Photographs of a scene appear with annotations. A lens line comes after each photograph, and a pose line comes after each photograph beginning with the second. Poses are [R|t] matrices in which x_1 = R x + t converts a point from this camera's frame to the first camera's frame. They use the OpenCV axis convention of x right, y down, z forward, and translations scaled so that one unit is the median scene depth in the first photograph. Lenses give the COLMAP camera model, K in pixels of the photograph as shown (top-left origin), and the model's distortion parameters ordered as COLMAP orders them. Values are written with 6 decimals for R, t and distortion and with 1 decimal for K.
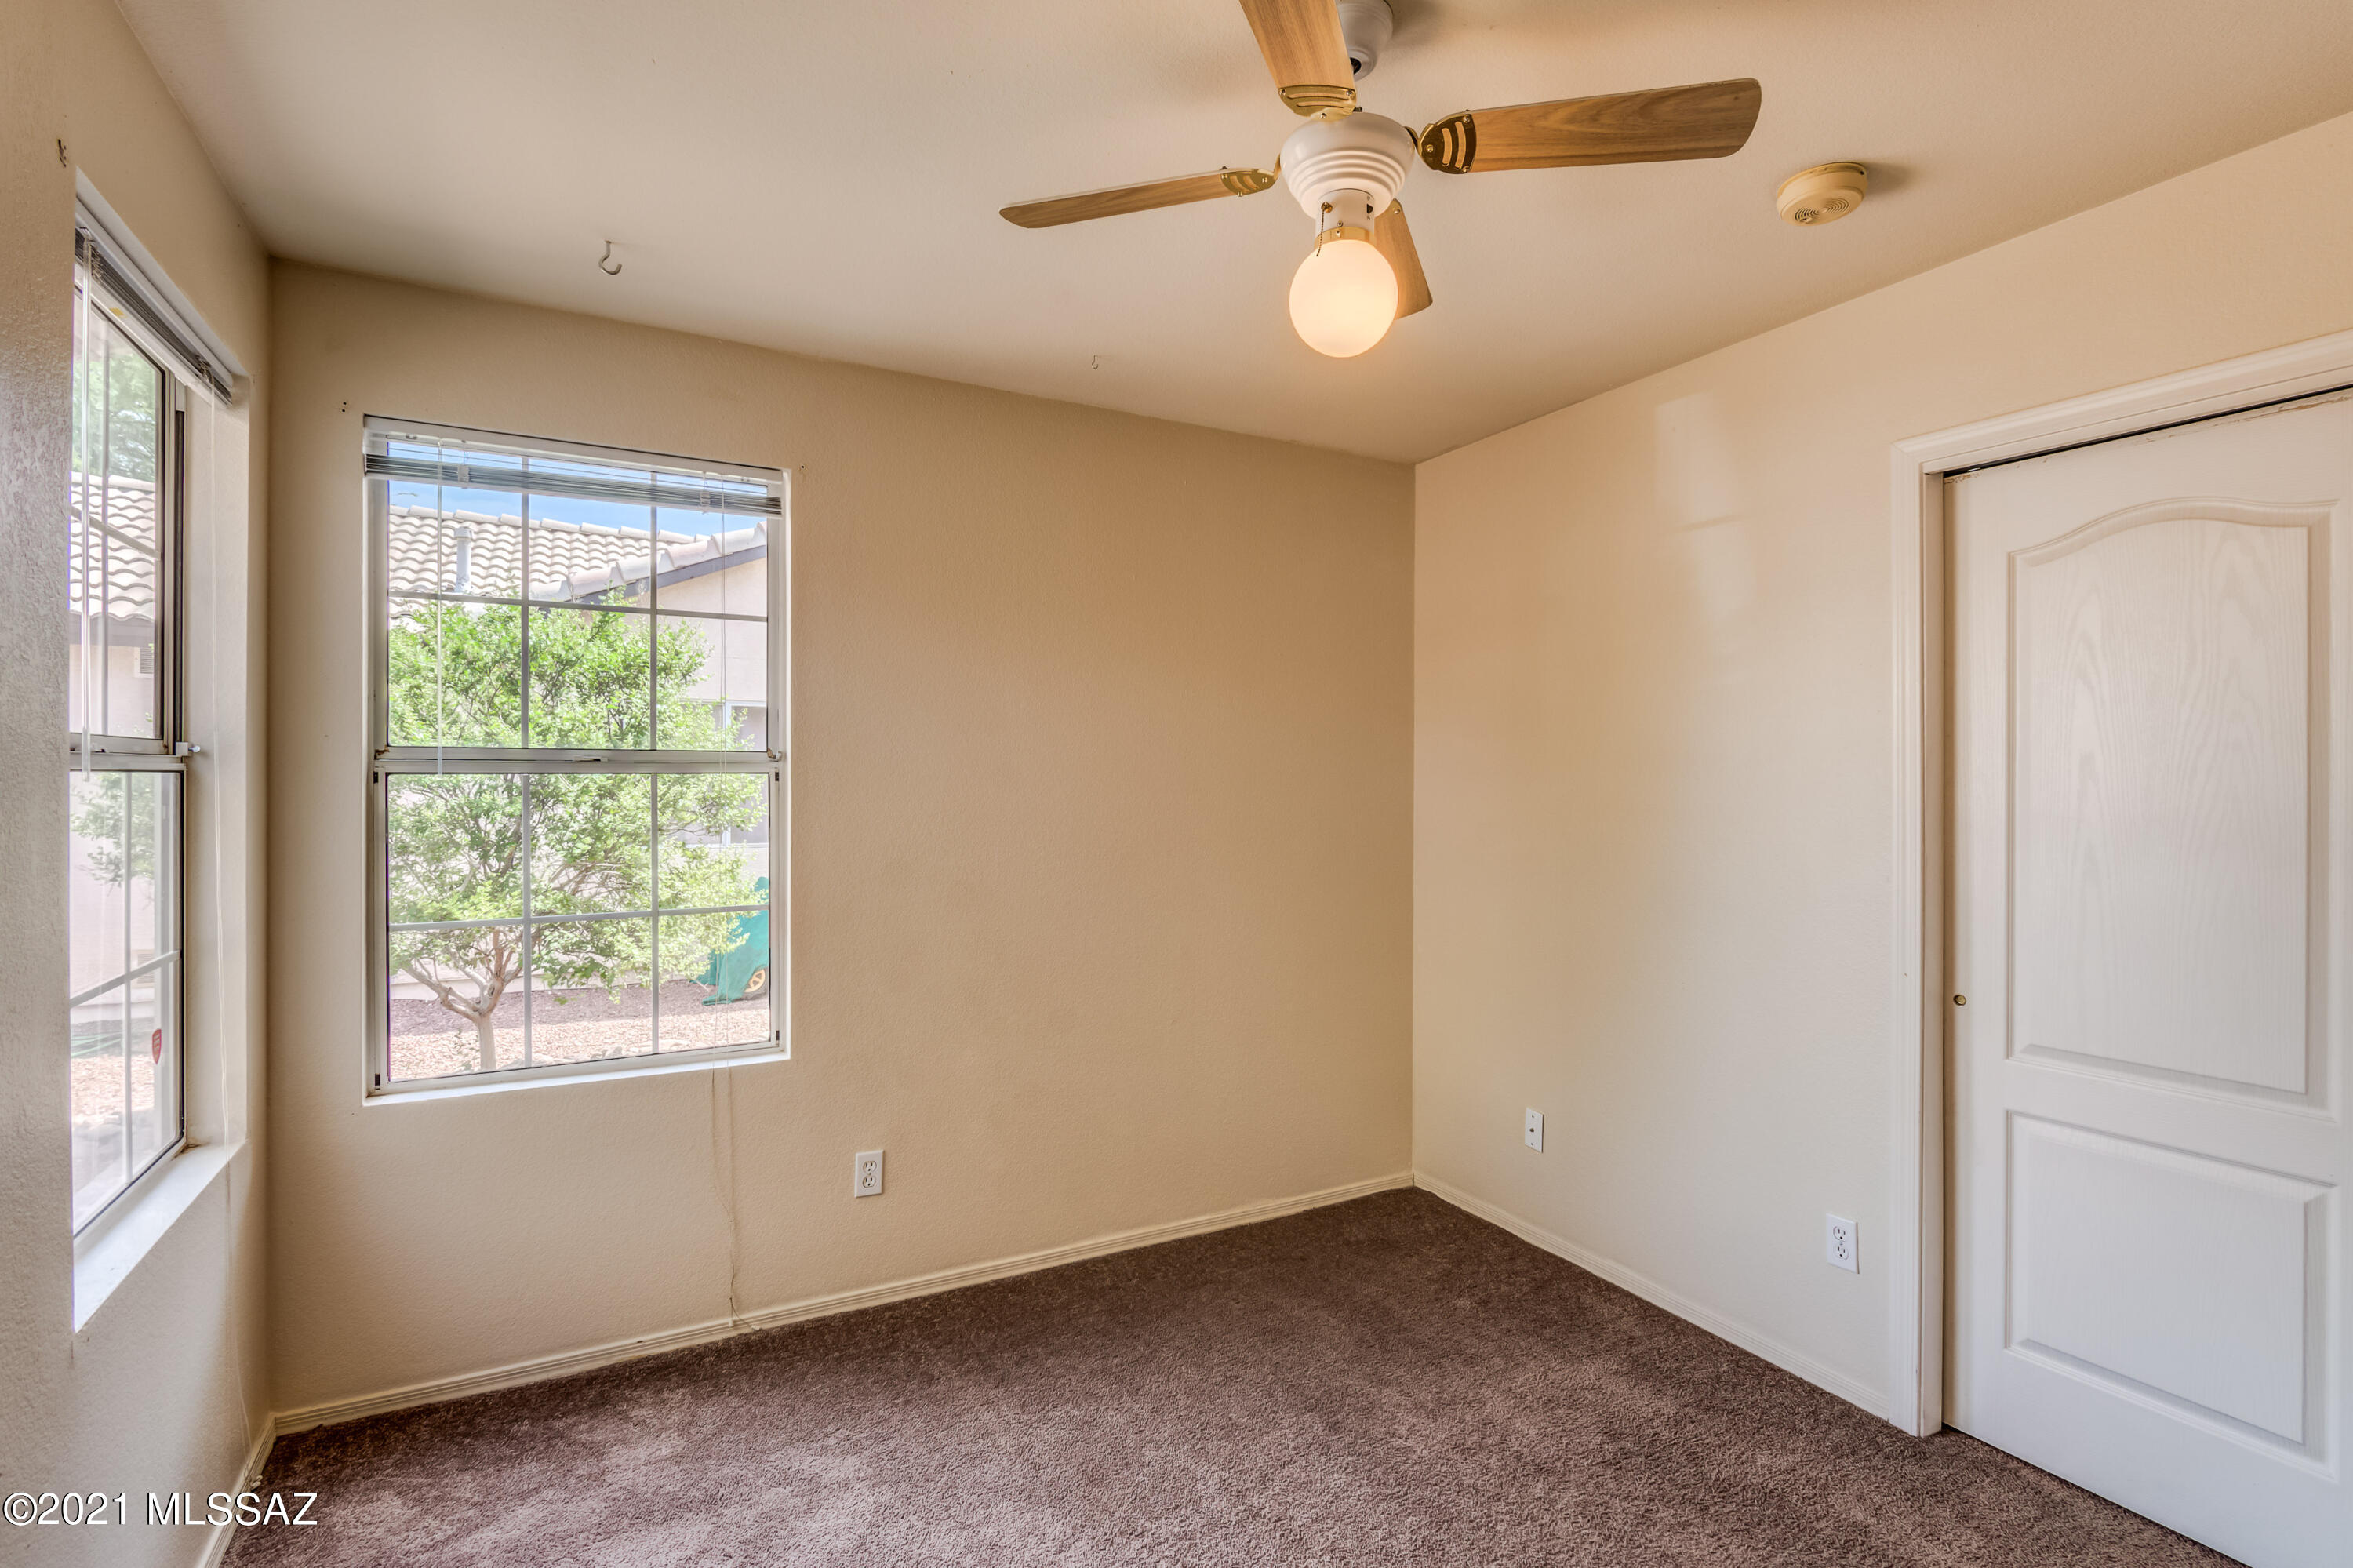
lens RADIAL K [[1102.8, 0, 1189.8], [0, 1102.8, 784.5], [0, 0, 1]] dist [0.000841, -0.008525]
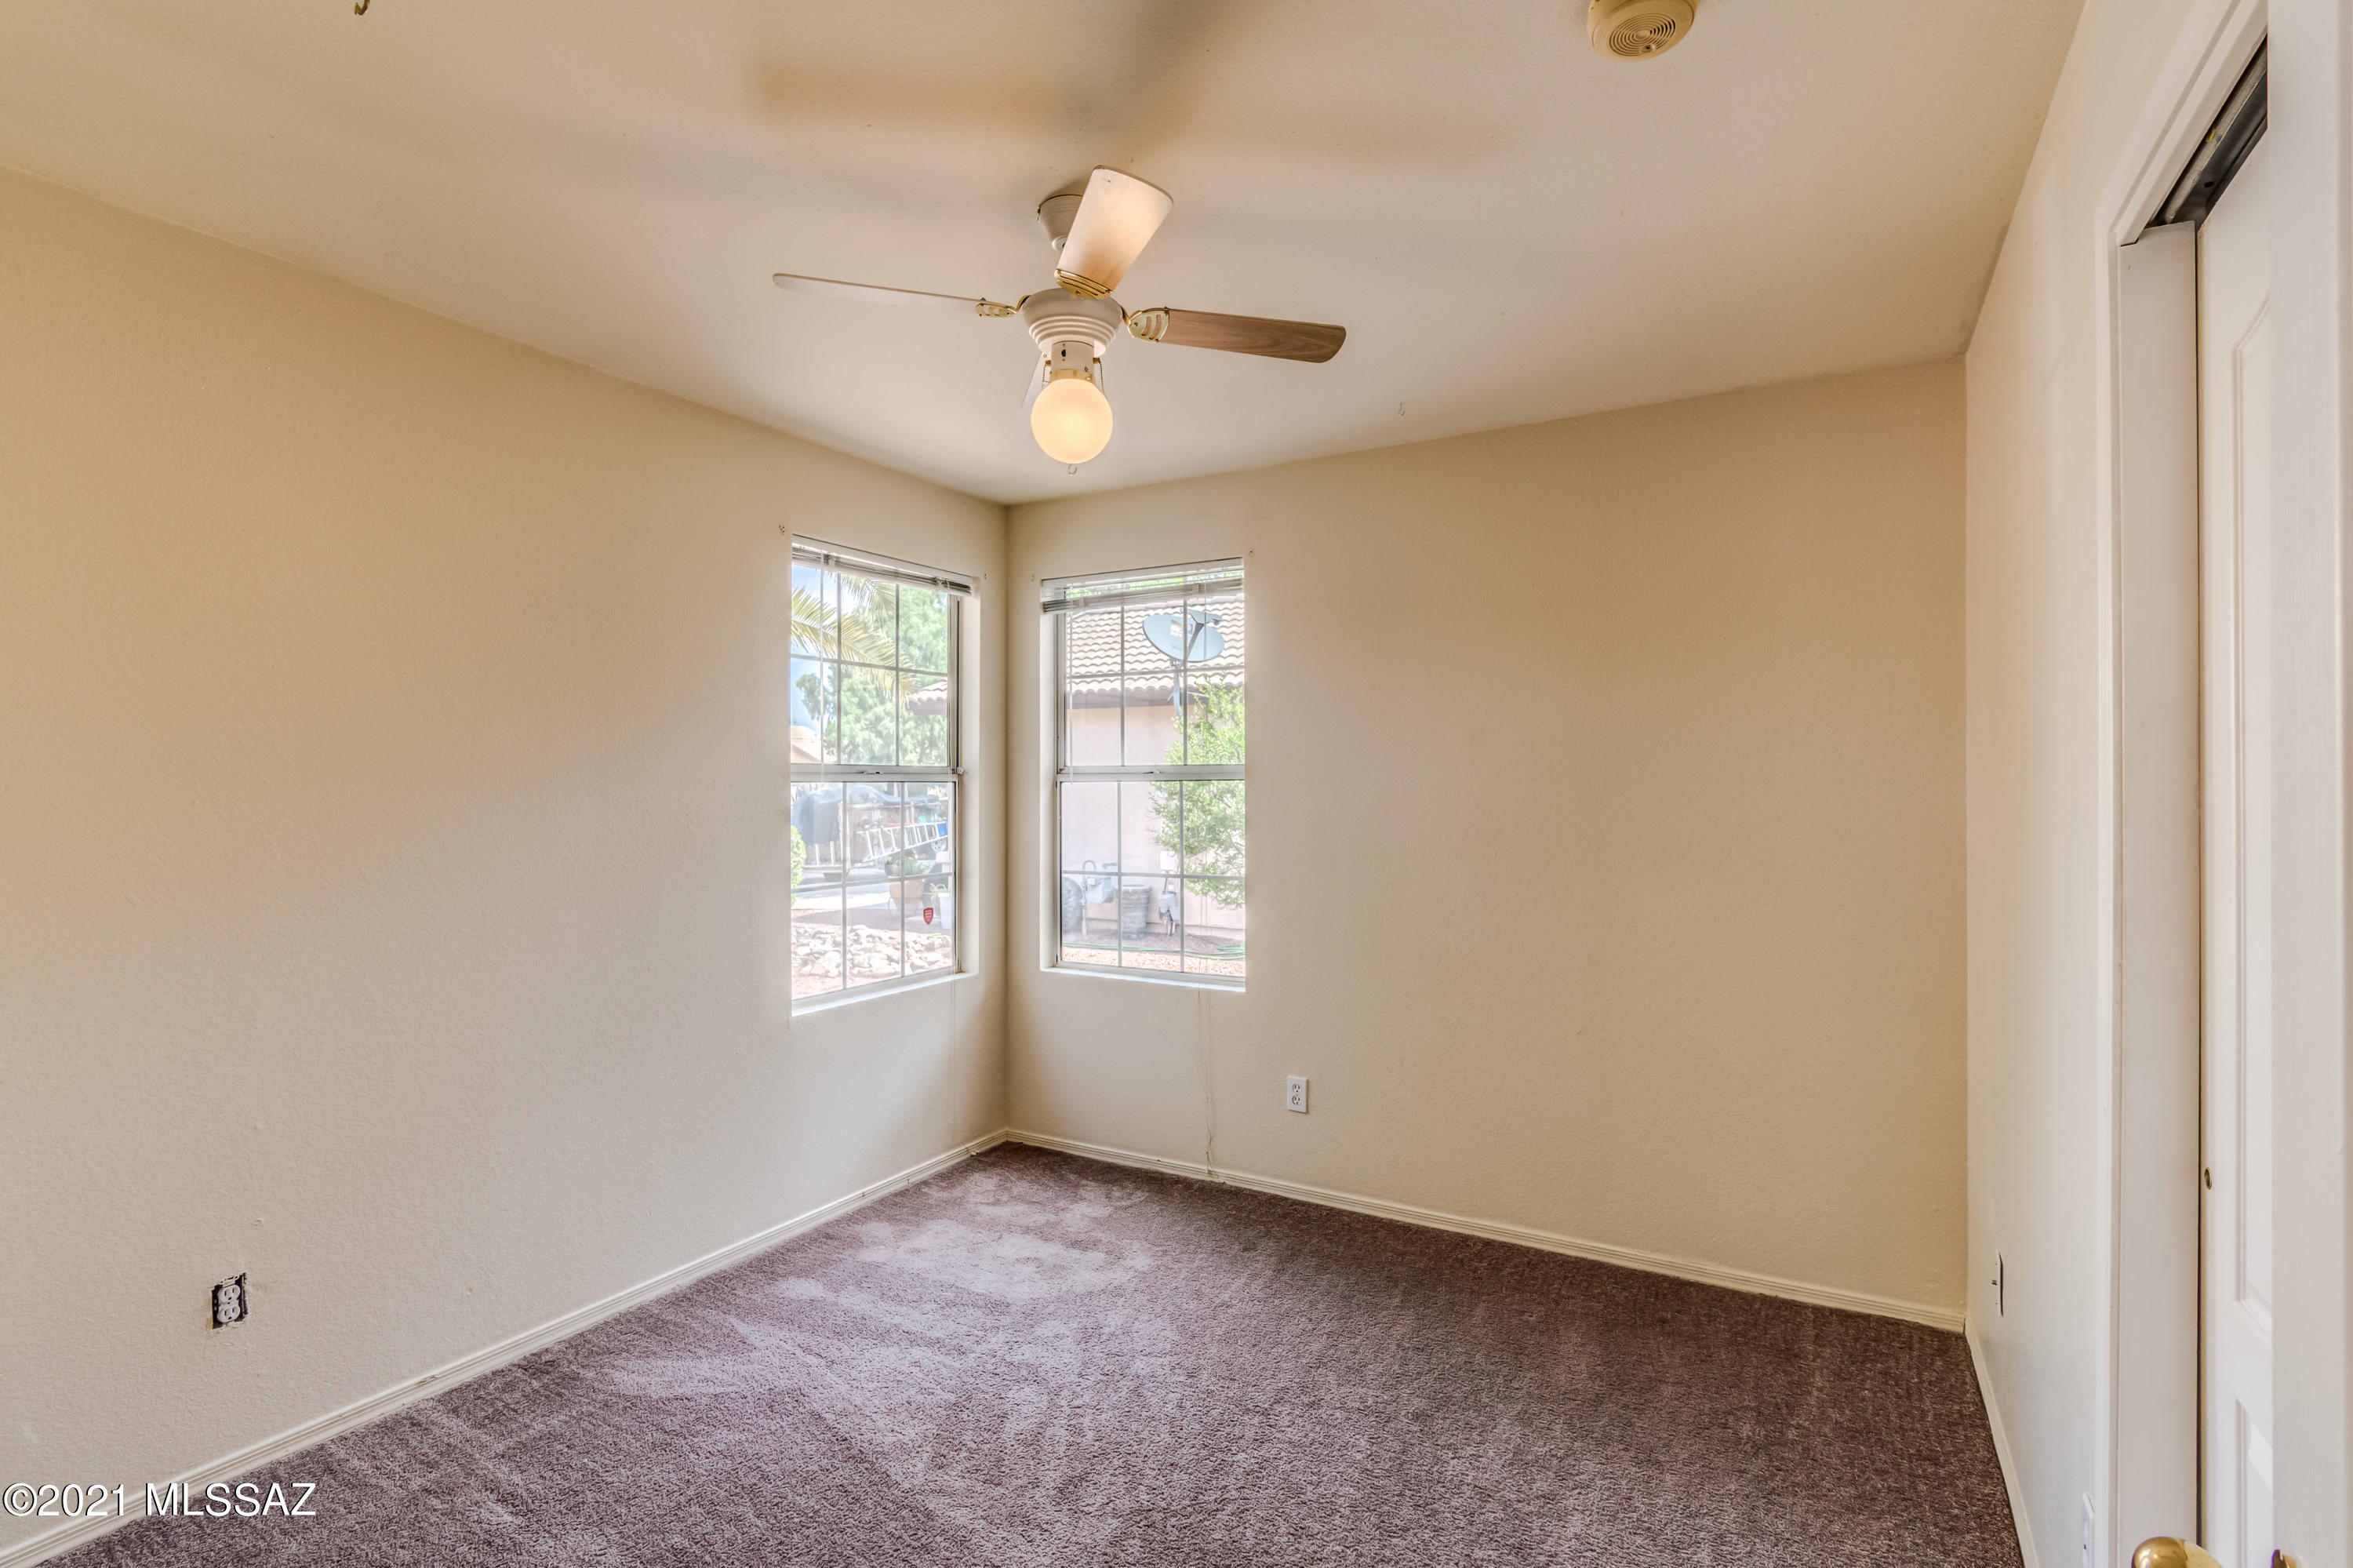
lens RADIAL K [[1102.8, 0, 1189.8], [0, 1102.8, 784.5], [0, 0, 1]] dist [0.000841, -0.008525]
pose [[0.517120, -0.005609, -0.855894, 0.843343], [0.000377, 0.999980, -0.006326, 0.004513], [0.855913, 0.002948, 0.517112, 0.270543]]
